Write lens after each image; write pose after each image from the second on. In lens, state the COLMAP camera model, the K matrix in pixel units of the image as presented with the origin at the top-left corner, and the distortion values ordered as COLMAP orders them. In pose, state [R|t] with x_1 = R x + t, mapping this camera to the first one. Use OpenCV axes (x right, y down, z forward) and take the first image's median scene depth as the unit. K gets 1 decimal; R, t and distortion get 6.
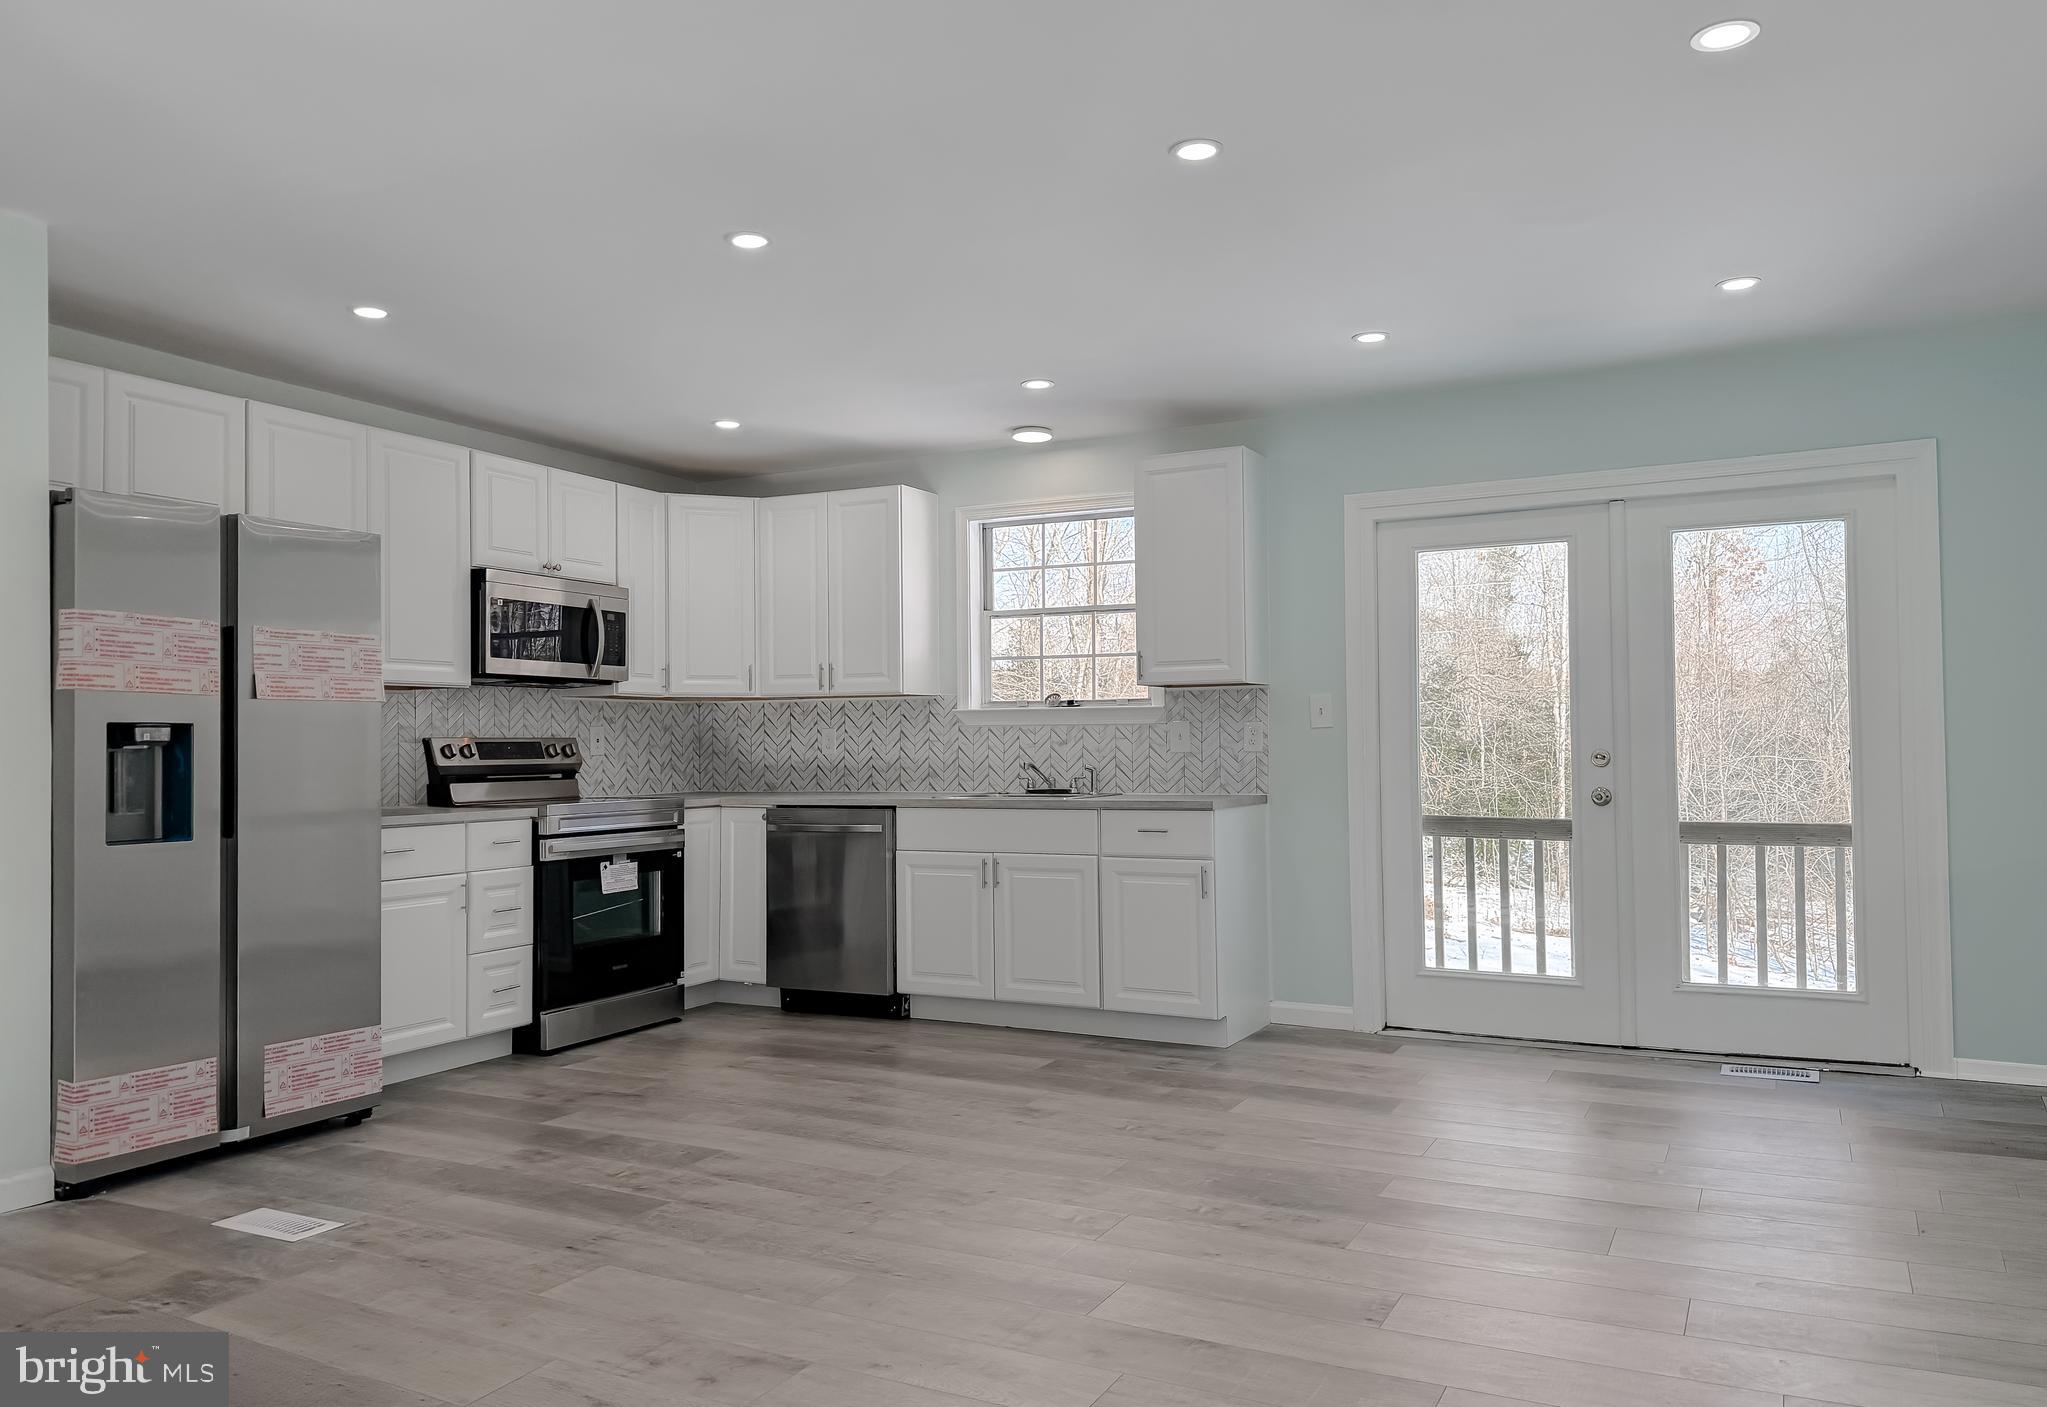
lens RADIAL K [[1449.5, 0, 1023.5], [0, 1449.5, 703.5], [0, 0, 1]] dist [0.165665, -0.300833]
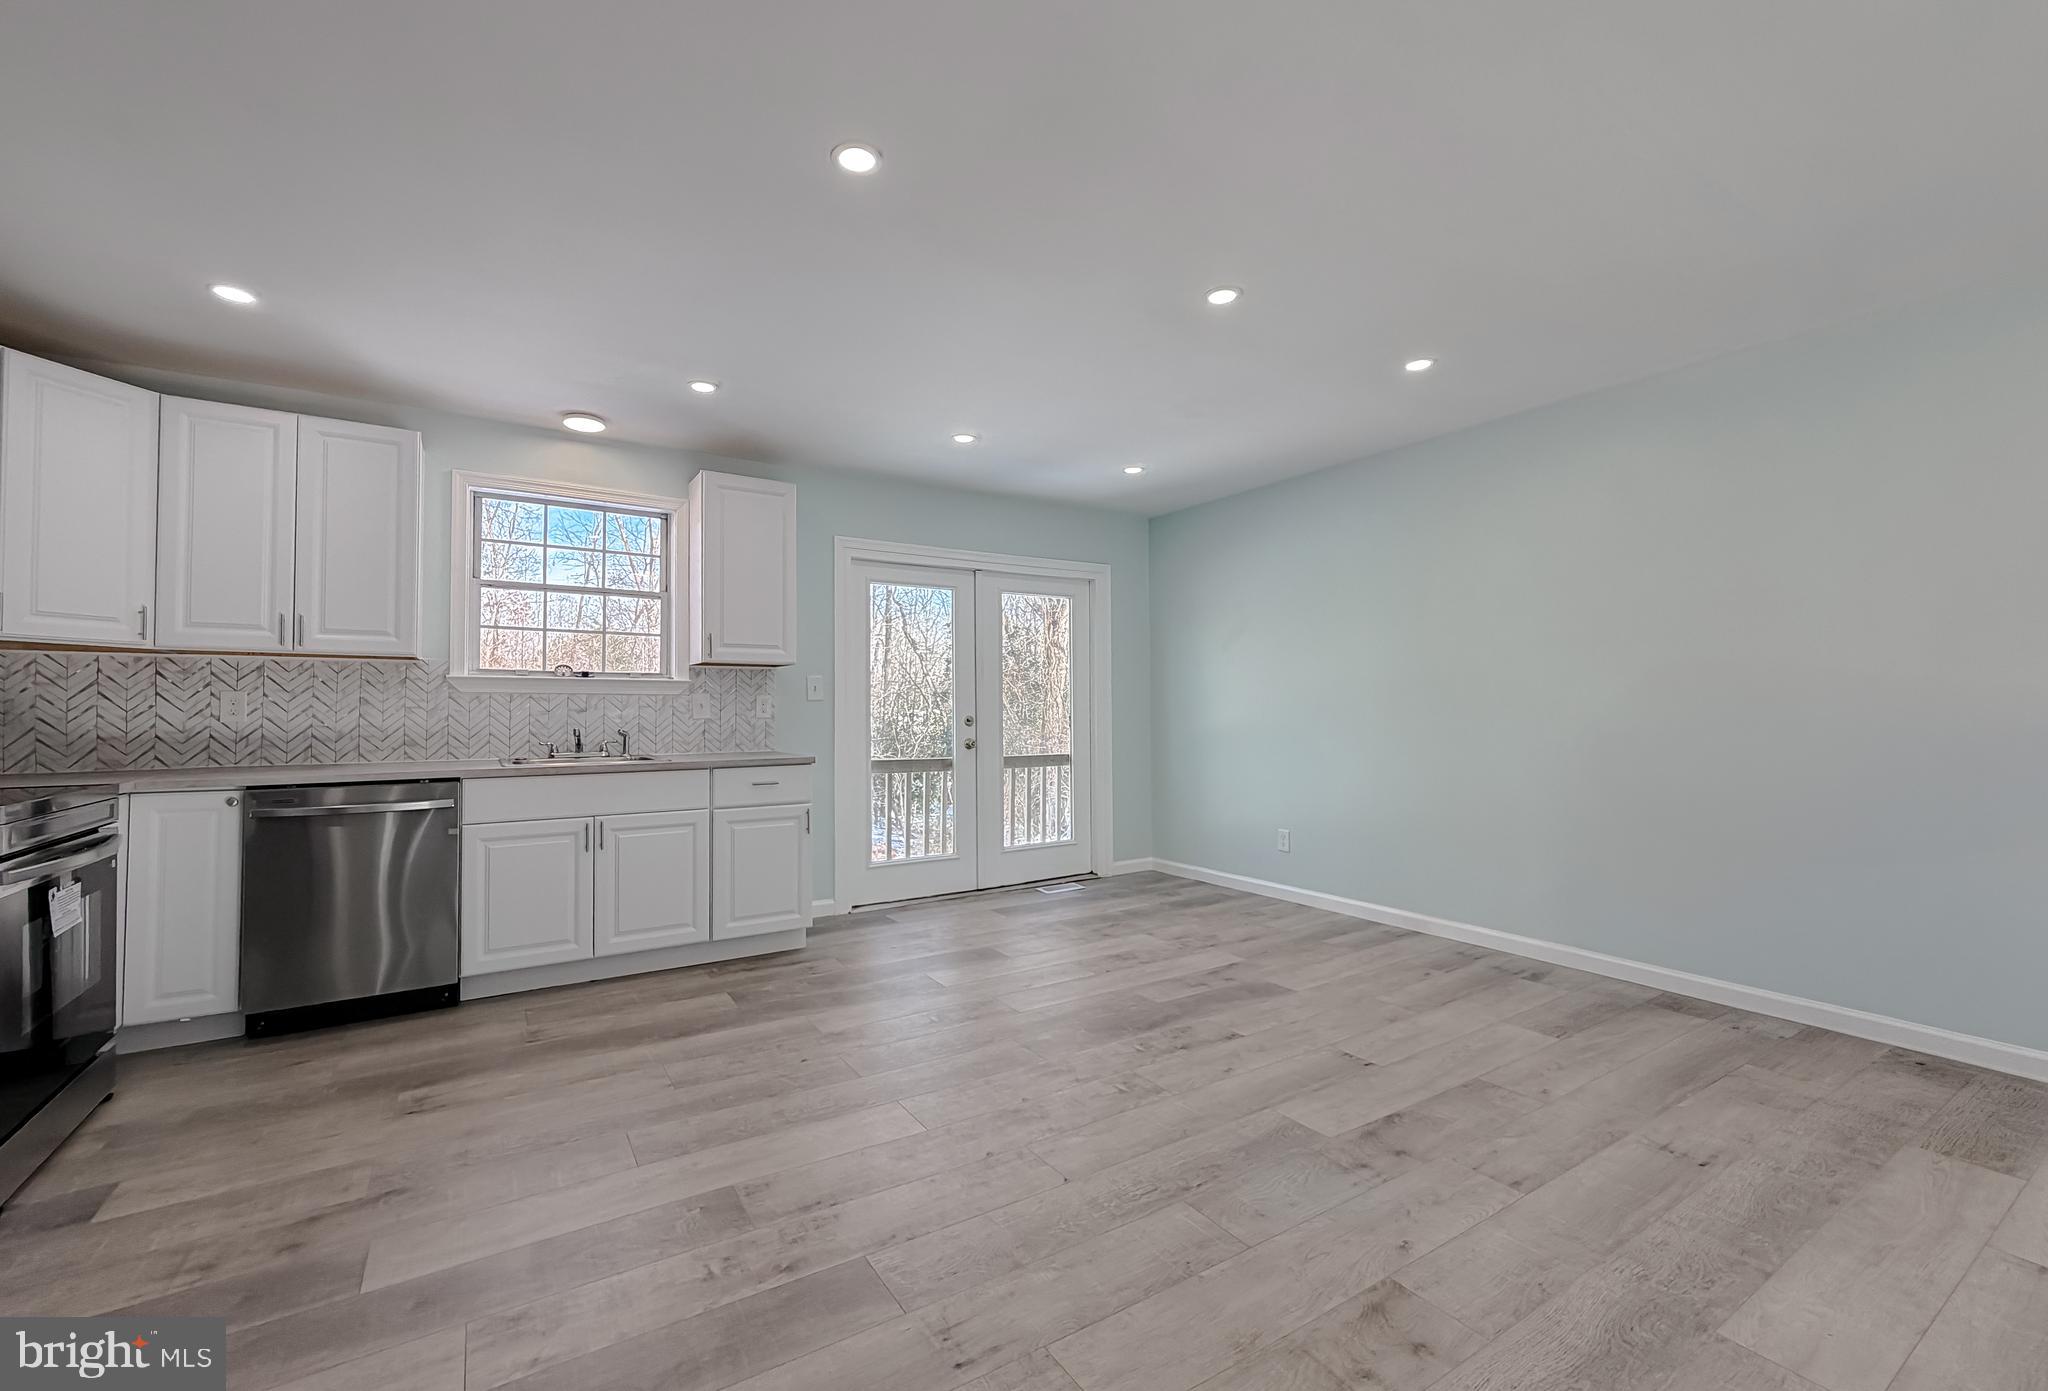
lens RADIAL K [[845.0, 0, 1024.0], [0, 845.0, 695.5], [0, 0, 1]] dist [-0.001319, -0.000345]
pose [[0.502428, 0.021679, 0.864347, -0.399502], [-0.027280, 0.999585, -0.009214, 0.014310], [-0.864189, -0.018950, 0.502811, 0.448371]]
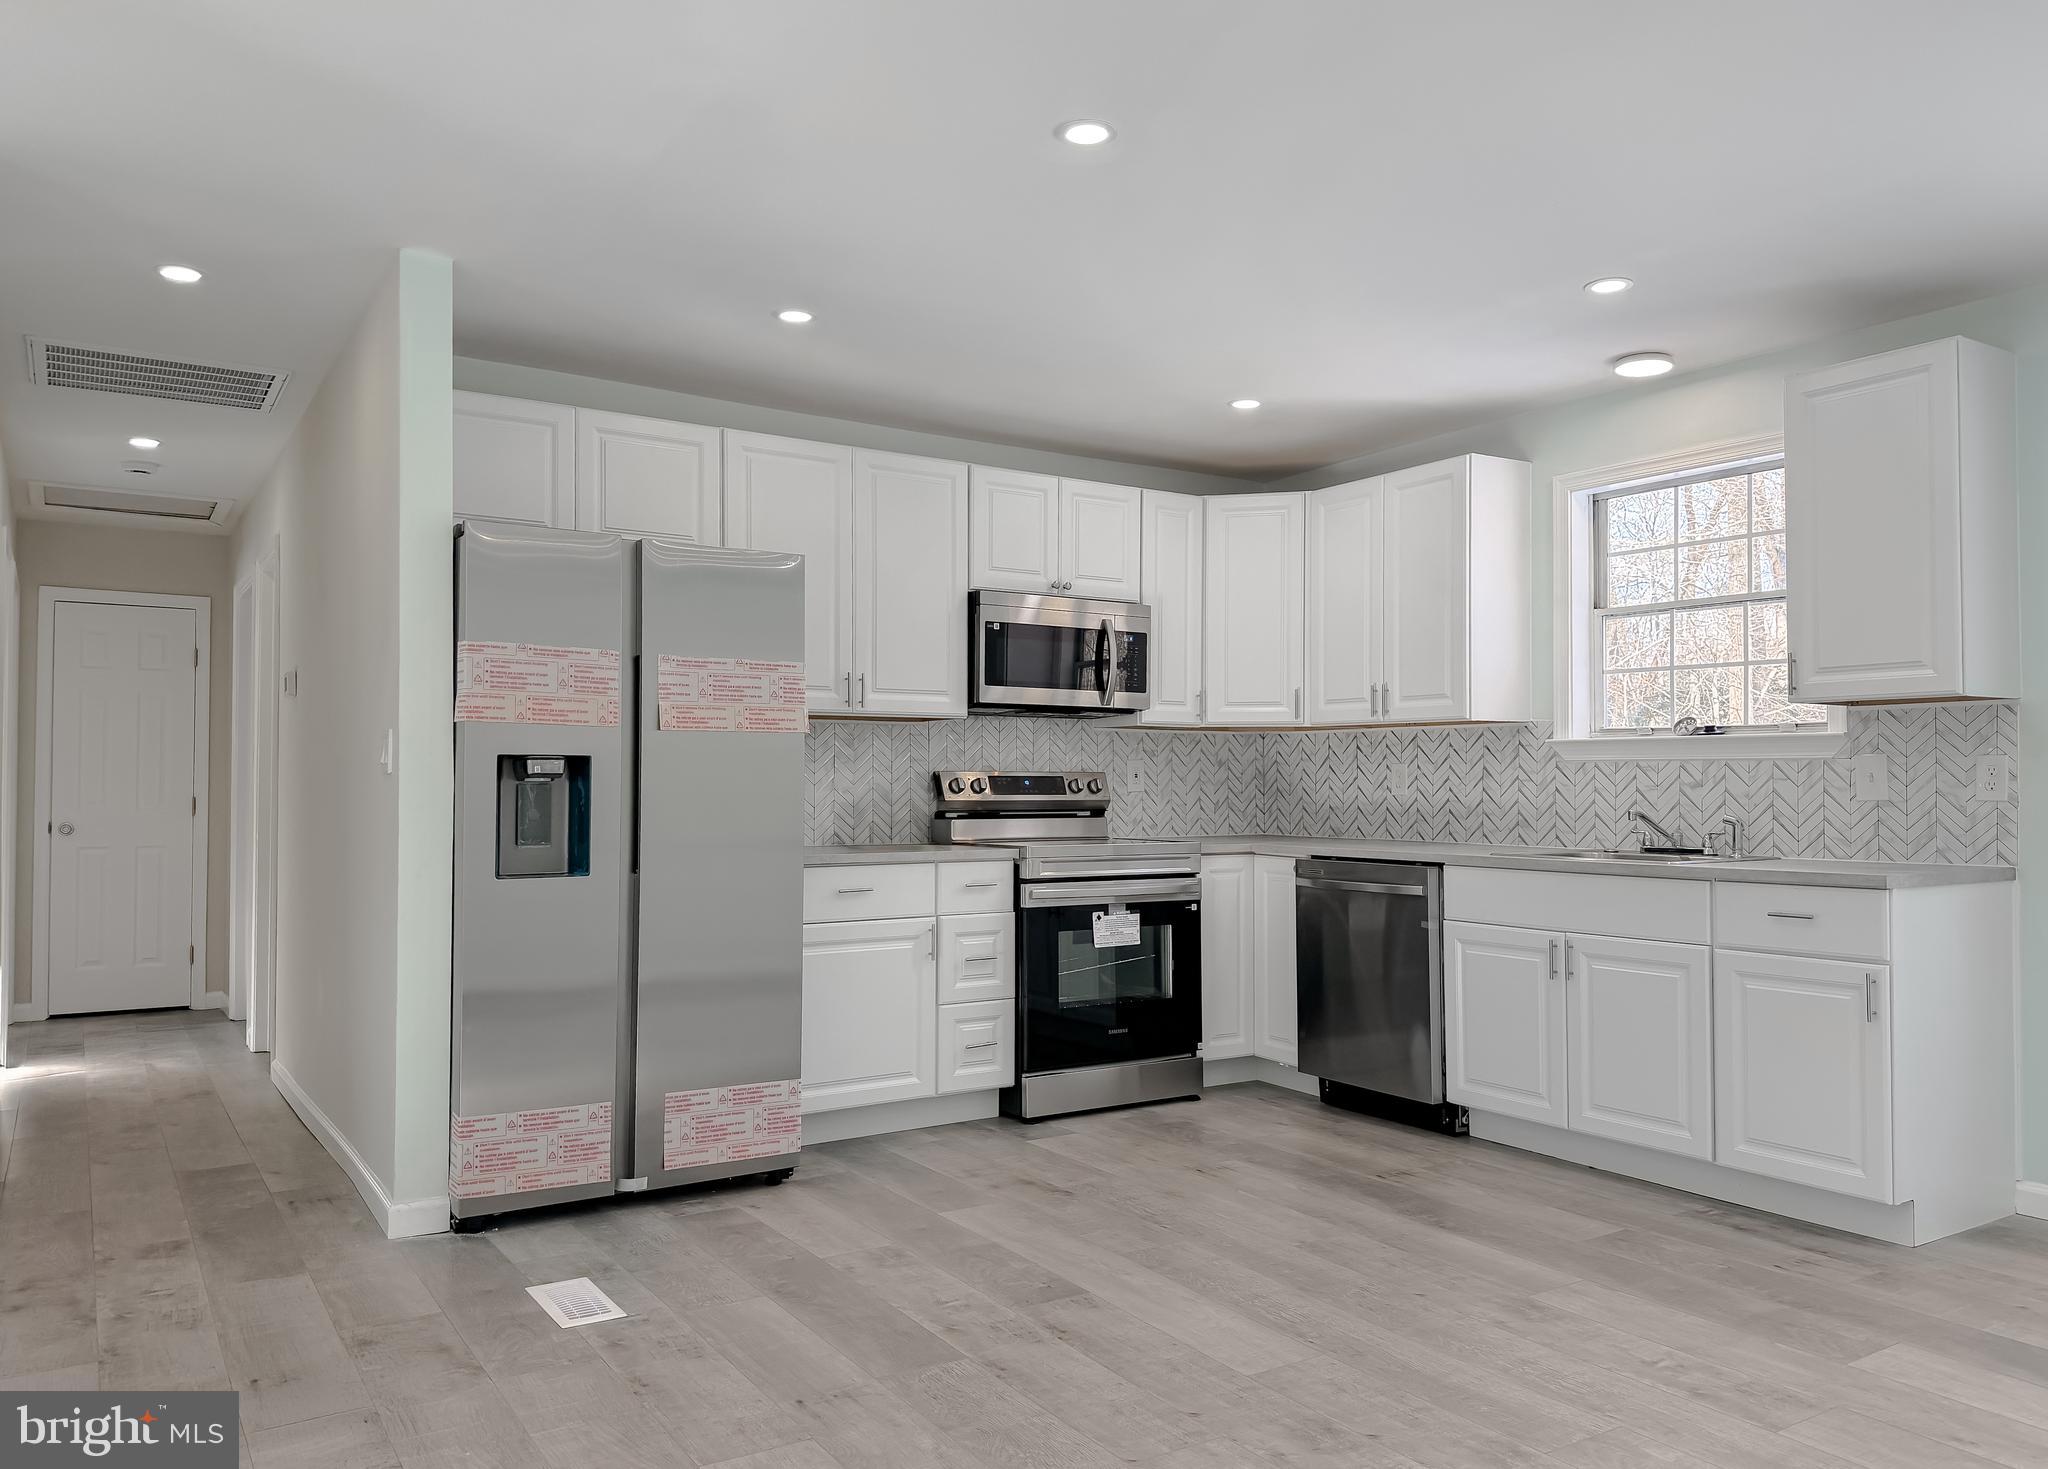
lens RADIAL K [[1470.5, 0, 1028.2], [0, 1470.5, 742.8], [0, 0, 1]] dist [0.099394, -0.146453]
pose [[0.866776, -0.003791, -0.498683, 0.124478], [0.005477, 0.999983, 0.001918, 0.003330], [0.498667, -0.004394, 0.866783, 0.210431]]
